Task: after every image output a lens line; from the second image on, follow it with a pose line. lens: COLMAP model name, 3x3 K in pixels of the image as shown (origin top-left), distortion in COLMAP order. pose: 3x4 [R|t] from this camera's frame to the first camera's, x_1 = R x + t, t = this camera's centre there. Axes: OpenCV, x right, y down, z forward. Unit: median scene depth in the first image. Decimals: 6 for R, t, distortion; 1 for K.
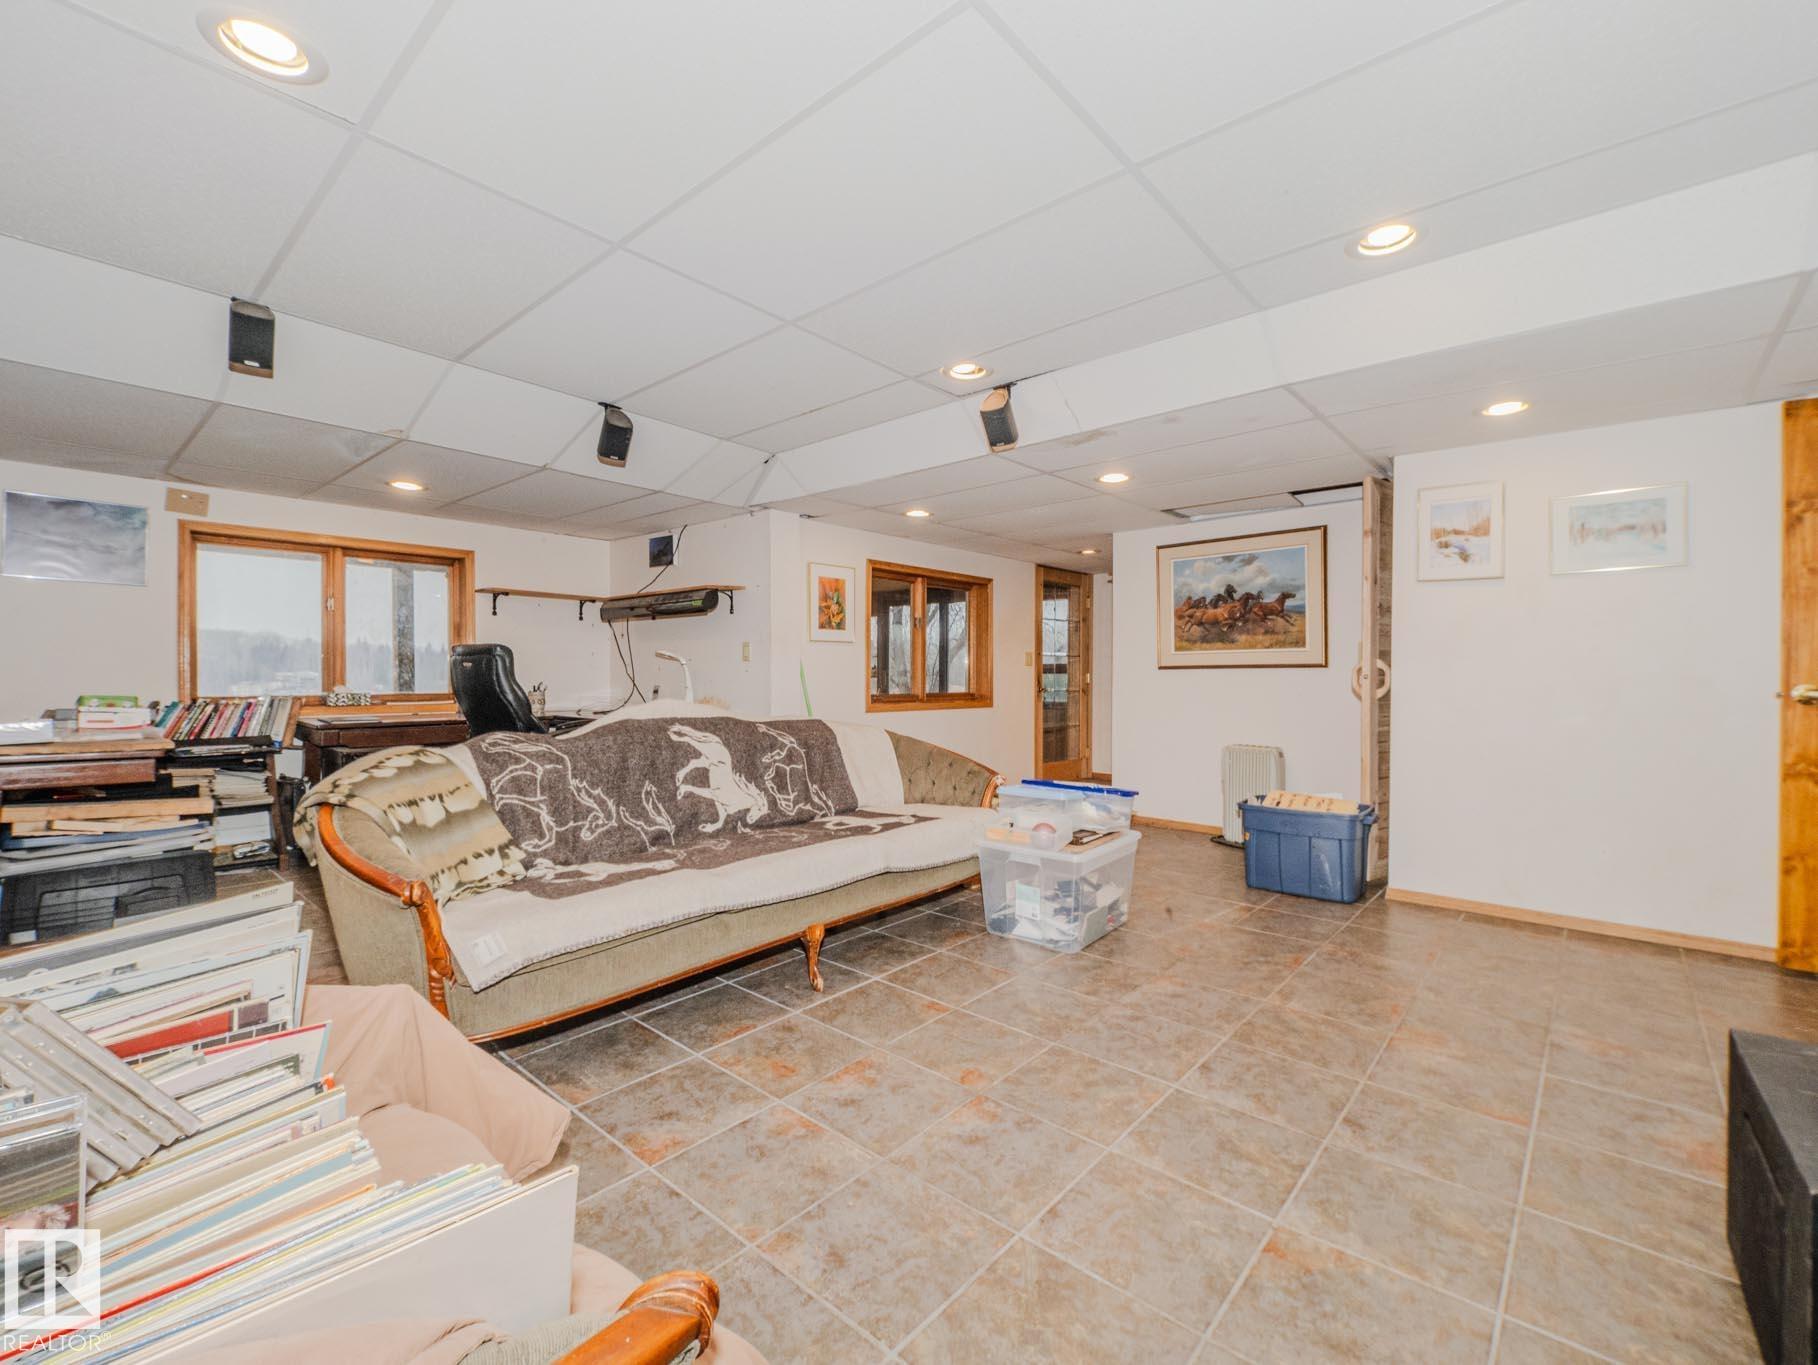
lens RADIAL K [[795.1, 0, 867.2], [0, 795.1, 684.7], [0, 0, 1]] dist [-0.000779, -0.000576]
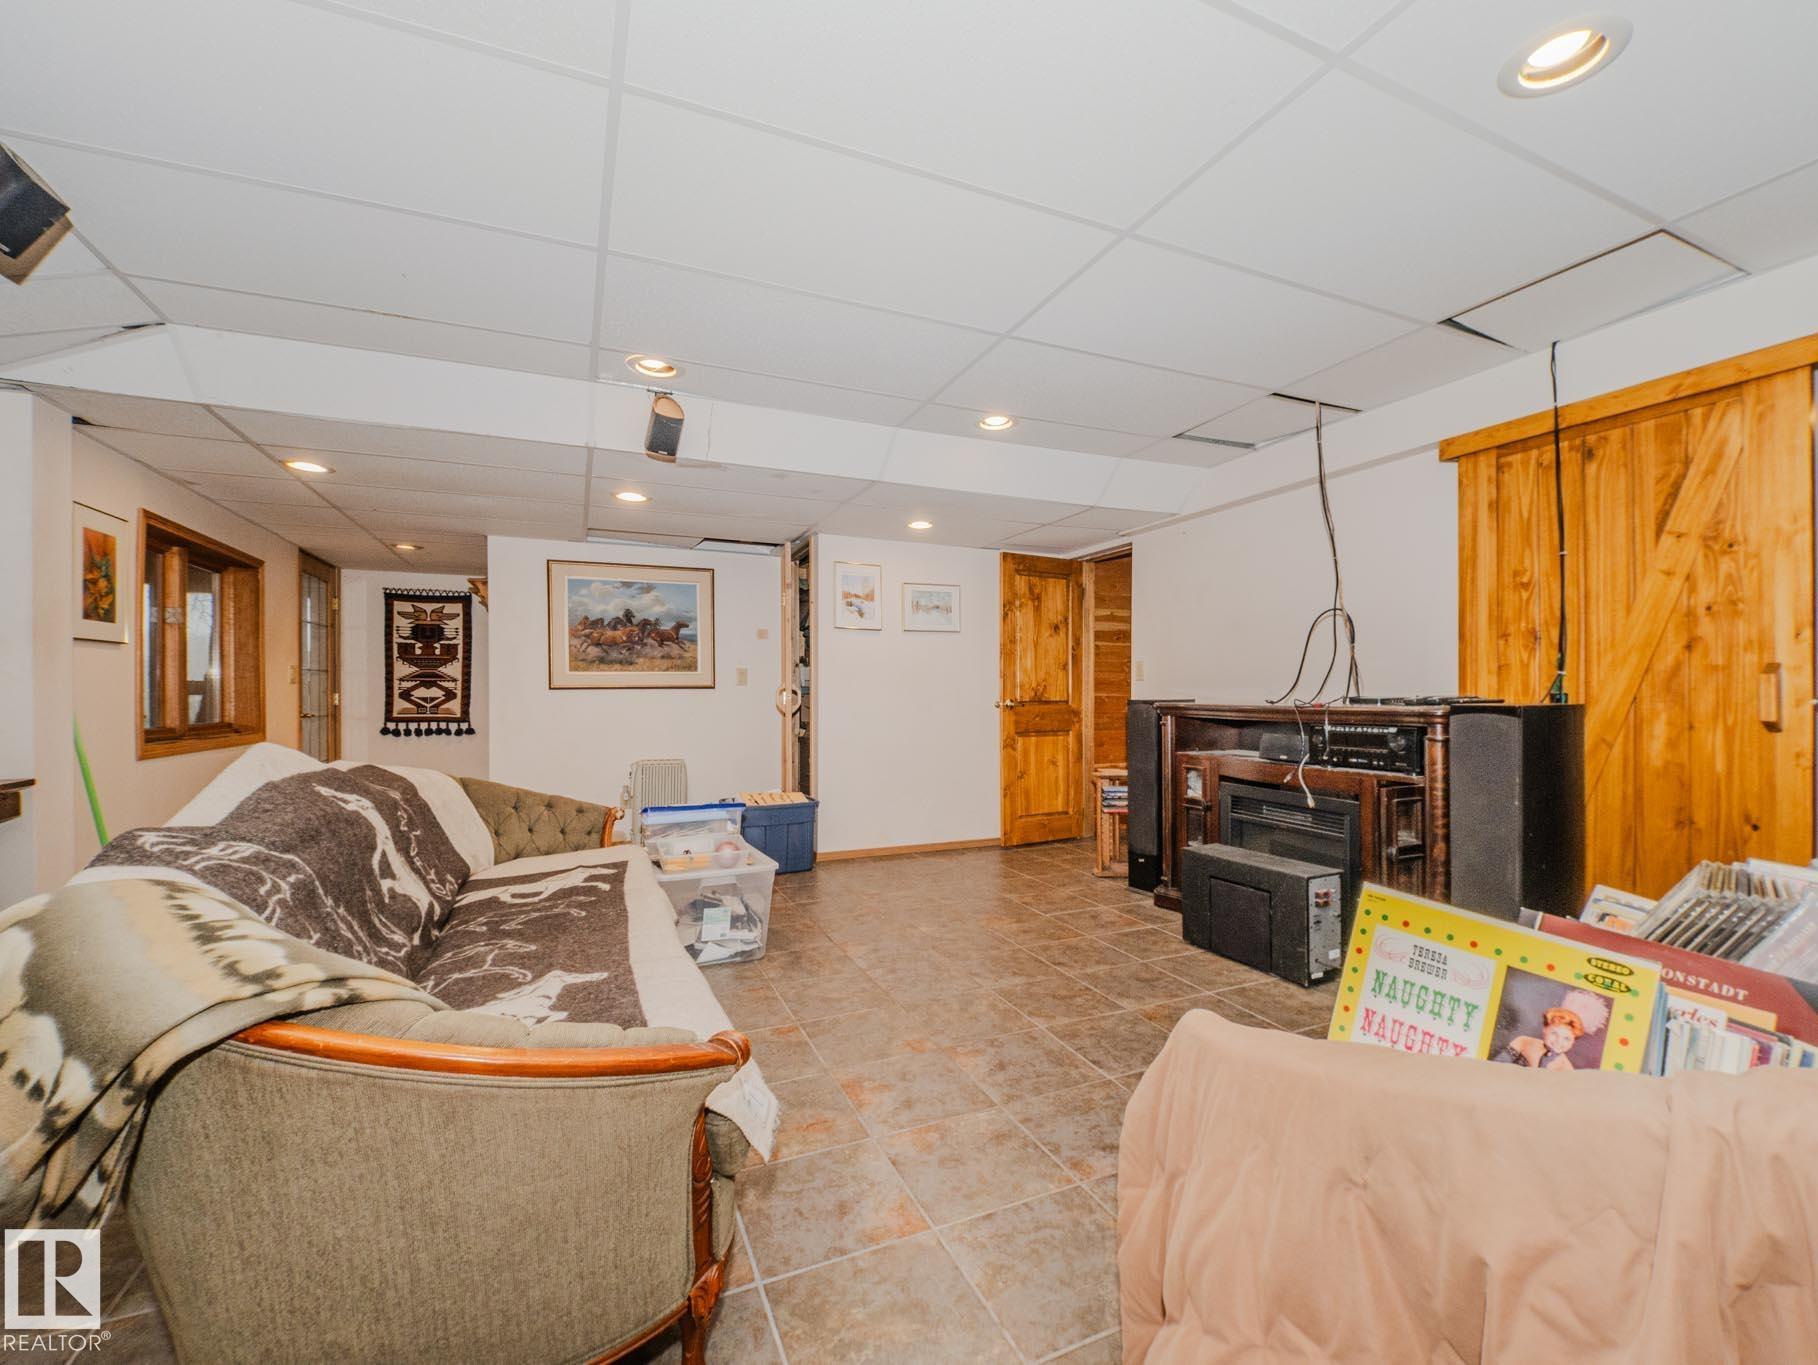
lens RADIAL K [[794.1, 0, 956.6], [0, 794.1, 713.5], [0, 0, 1]] dist [0.013845, -0.000380]
pose [[0.374529, -0.028100, 0.926789, -0.372521], [0.012544, 0.999603, 0.025239, -0.009253], [-0.927130, 0.002173, 0.374733, 0.205351]]
